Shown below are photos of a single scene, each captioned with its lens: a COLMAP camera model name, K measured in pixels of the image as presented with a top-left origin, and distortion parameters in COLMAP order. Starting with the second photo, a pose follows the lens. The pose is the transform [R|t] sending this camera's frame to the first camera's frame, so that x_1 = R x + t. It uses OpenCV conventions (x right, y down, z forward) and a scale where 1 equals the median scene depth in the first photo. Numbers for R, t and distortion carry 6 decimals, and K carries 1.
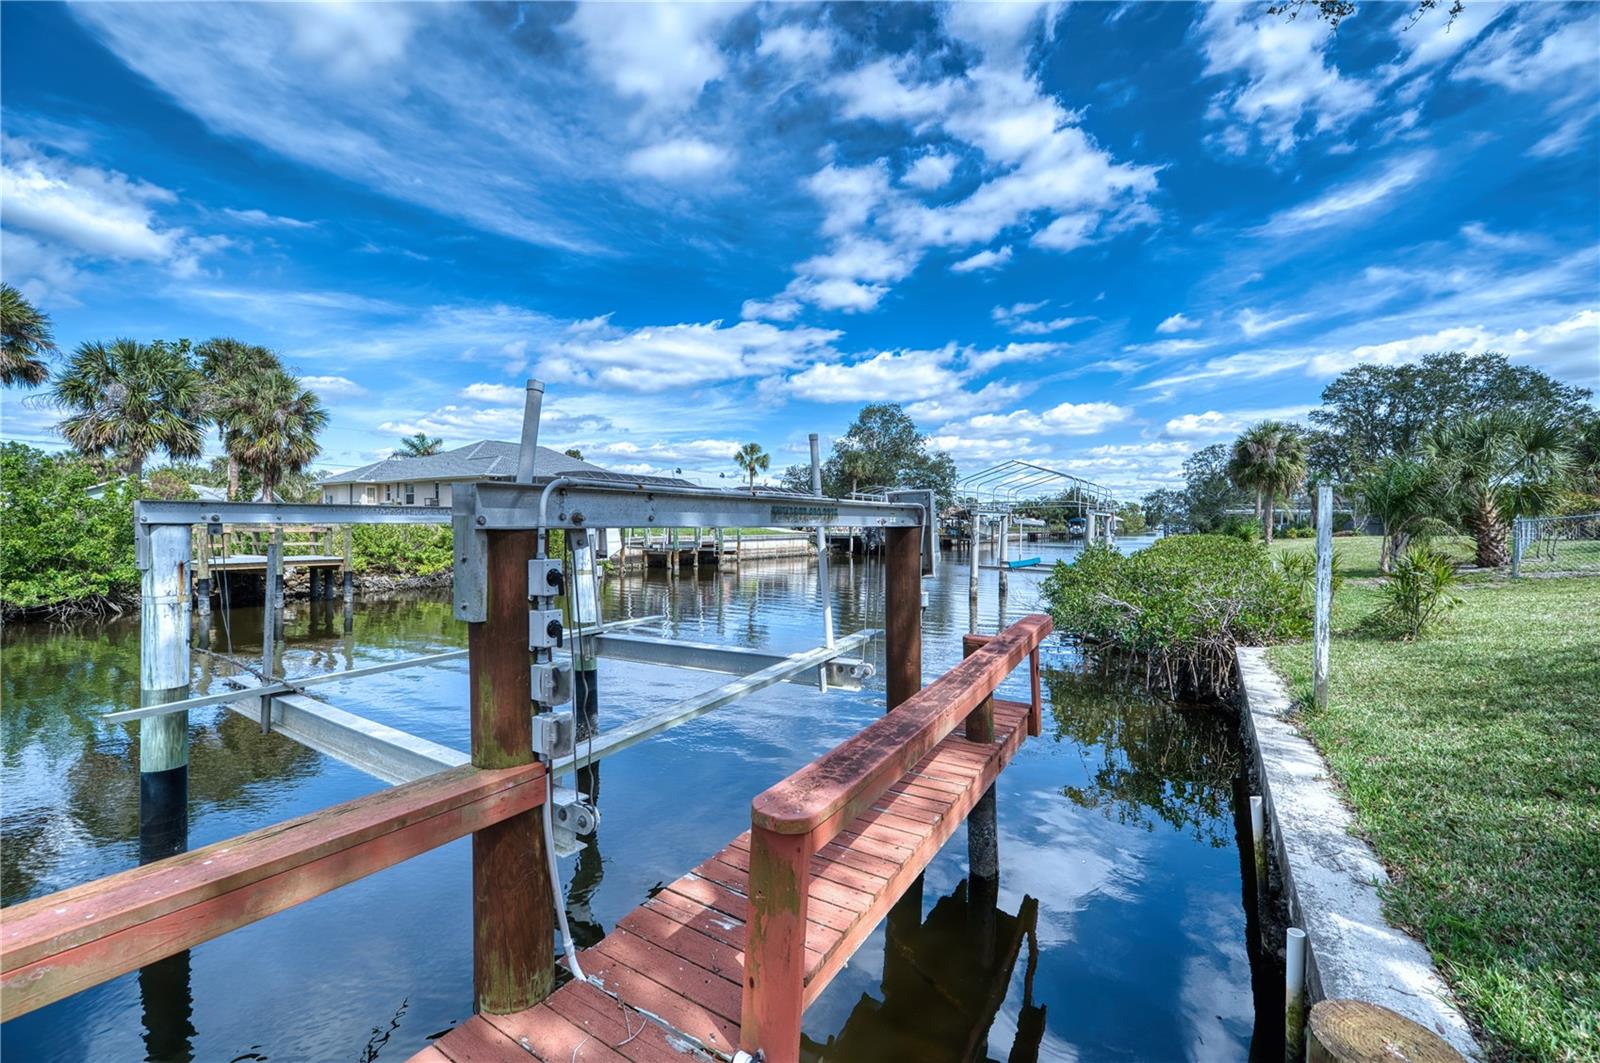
lens RADIAL K [[635.8, 0, 800.0], [0, 635.8, 531.5], [0, 0, 1]] dist [-0.042186, 0.000088]
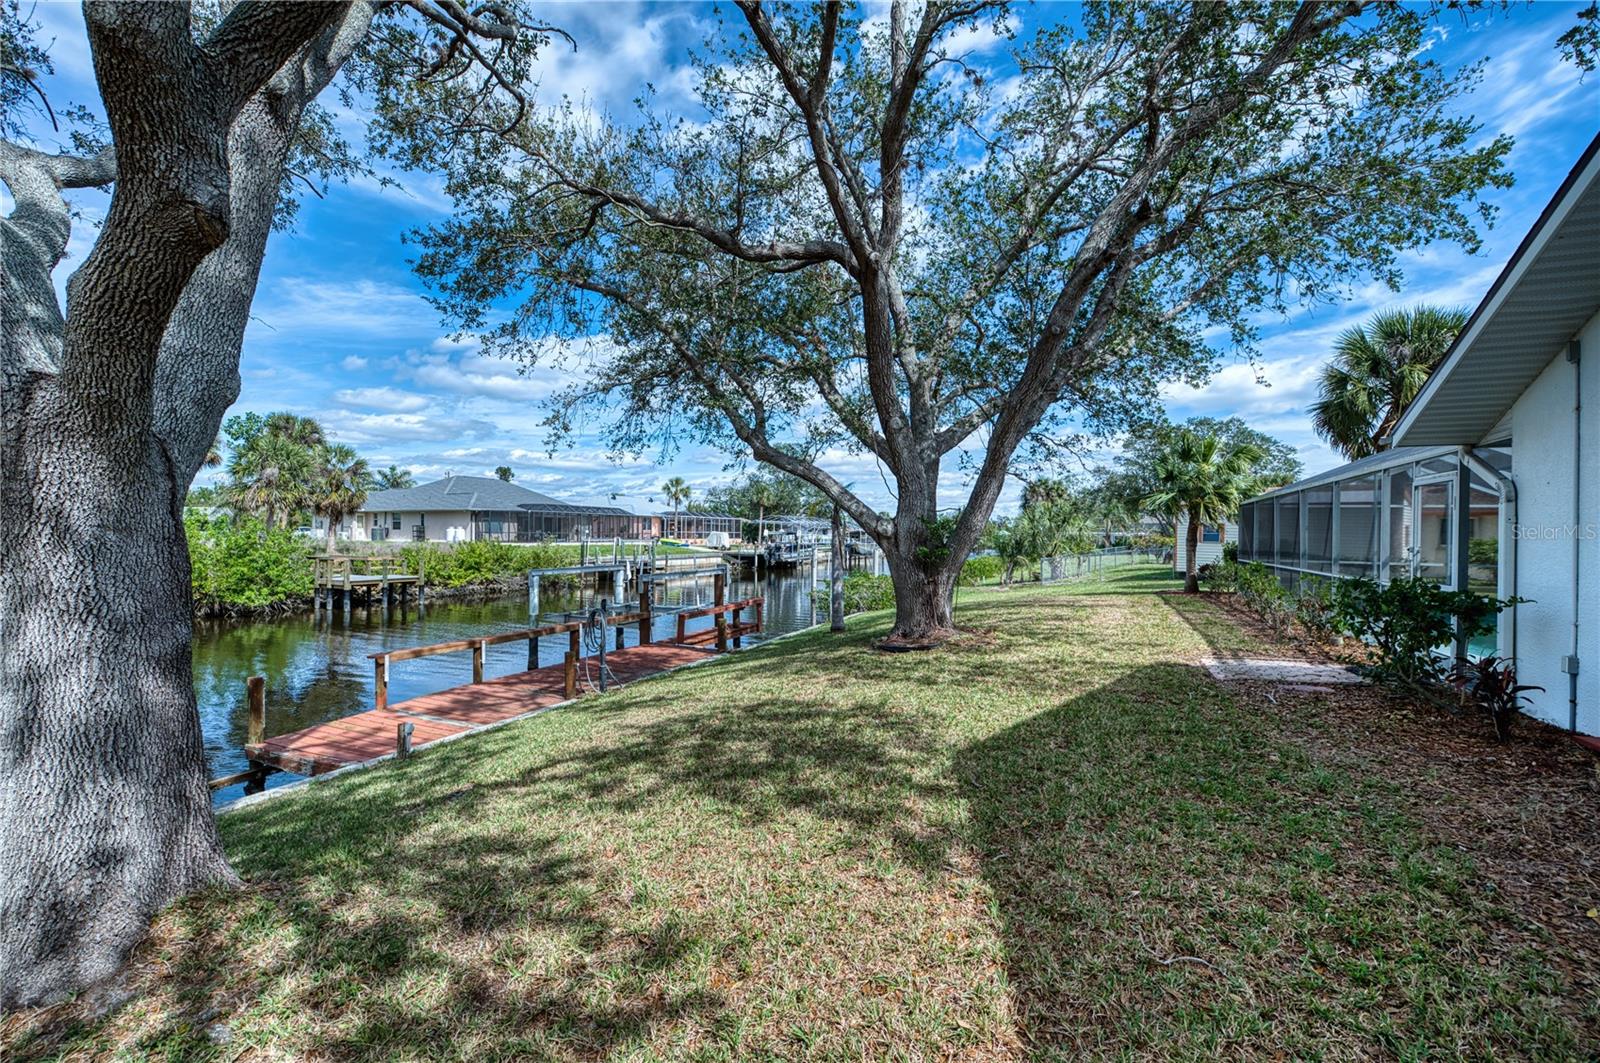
lens RADIAL K [[635.8, 0, 800.0], [0, 635.8, 531.5], [0, 0, 1]] dist [-0.042186, 0.000088]
pose [[0.993013, 0.002699, 0.117978, 0.020286], [-0.000818, 0.999872, -0.015990, -0.020653], [-0.118006, 0.015782, 0.992888, -0.306836]]
